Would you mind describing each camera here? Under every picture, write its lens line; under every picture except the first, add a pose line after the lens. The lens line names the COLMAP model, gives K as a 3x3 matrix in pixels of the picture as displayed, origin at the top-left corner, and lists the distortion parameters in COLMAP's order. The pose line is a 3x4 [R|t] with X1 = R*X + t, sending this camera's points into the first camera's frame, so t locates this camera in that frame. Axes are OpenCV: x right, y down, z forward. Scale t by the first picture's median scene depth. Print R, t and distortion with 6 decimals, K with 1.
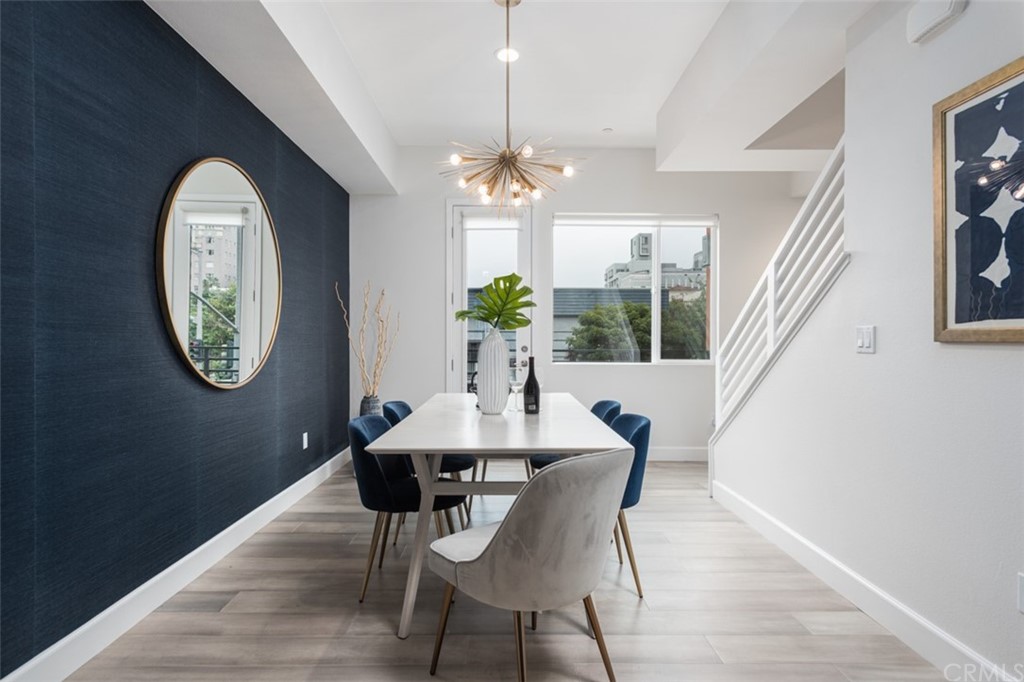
lens RADIAL K [[510.9, 0, 506.6], [0, 510.9, 340.9], [0, 0, 1]] dist [0.021077, -0.000311]
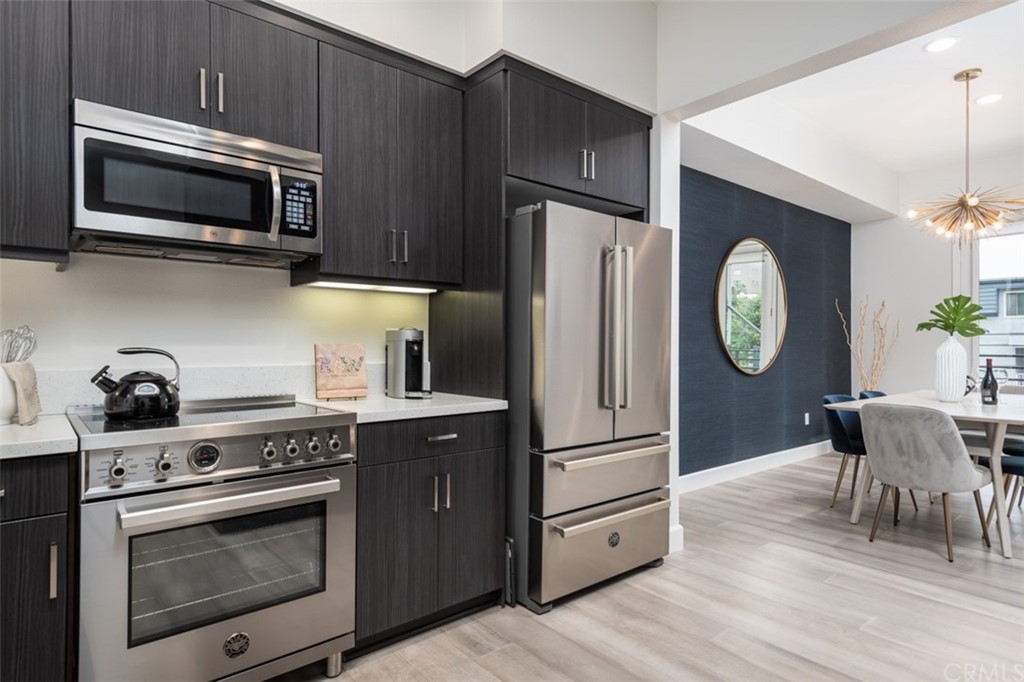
lens RADIAL K [[510.9, 0, 506.6], [0, 510.9, 340.9], [0, 0, 1]] dist [0.021077, -0.000311]
pose [[0.584278, -0.006916, -0.811524, 0.381004], [-0.001307, 0.999954, -0.009463, 0.000892], [0.811552, 0.006589, 0.584243, -0.676487]]
